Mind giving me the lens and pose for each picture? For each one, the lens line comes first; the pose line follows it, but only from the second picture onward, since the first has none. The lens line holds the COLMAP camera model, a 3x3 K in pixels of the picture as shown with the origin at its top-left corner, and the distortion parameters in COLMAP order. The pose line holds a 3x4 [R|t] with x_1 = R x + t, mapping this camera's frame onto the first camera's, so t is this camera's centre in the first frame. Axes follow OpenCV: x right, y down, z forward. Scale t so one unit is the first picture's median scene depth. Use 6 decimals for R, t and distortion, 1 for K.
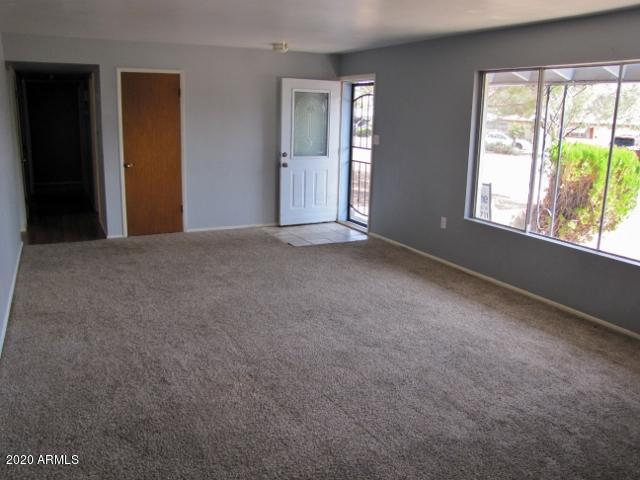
lens RADIAL K [[534.3, 0, 325.7], [0, 534.3, 234.8], [0, 0, 1]] dist [-0.137600, 0.058109]
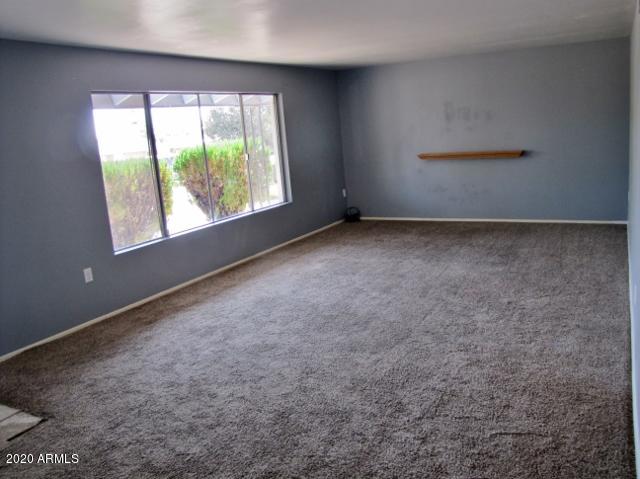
lens RADIAL K [[534.3, 0, 326.4], [0, 534.3, 244.6], [0, 0, 1]] dist [-0.137600, 0.058109]
pose [[-0.543411, -0.152572, 0.825486, -0.757500], [0.253978, 0.907379, 0.334900, -0.289135], [-0.800125, 0.391644, -0.454329, 1.276411]]
